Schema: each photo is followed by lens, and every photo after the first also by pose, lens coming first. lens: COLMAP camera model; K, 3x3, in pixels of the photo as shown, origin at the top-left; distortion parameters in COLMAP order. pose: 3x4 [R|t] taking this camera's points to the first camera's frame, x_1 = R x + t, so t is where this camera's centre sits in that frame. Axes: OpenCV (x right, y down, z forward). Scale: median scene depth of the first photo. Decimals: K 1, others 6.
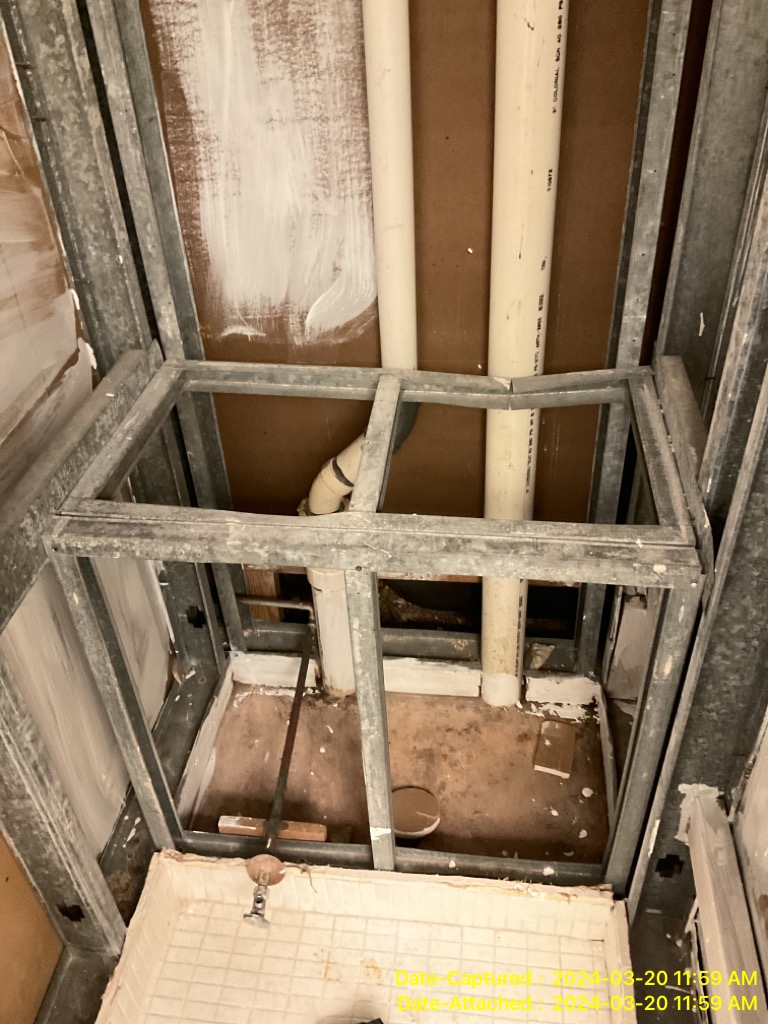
lens RADIAL K [[856.0, 0, 383.8], [0, 856.0, 503.5], [0, 0, 1]] dist [0.049911, -0.054288]
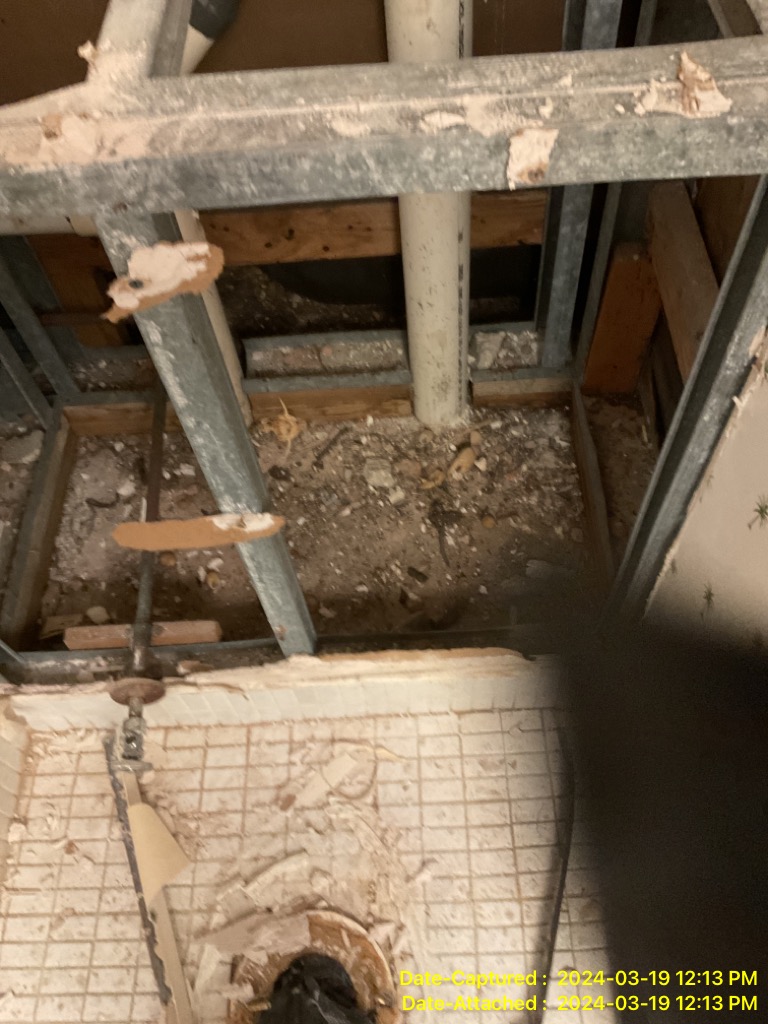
lens RADIAL K [[856.0, 0, 376.8], [0, 856.0, 509.9], [0, 0, 1]] dist [0.049911, -0.054288]
pose [[0.990295, -0.129622, 0.050139, 0.041956], [0.105037, 0.934273, 0.340738, 0.058334], [-0.091011, -0.332164, 0.938821, 0.354261]]
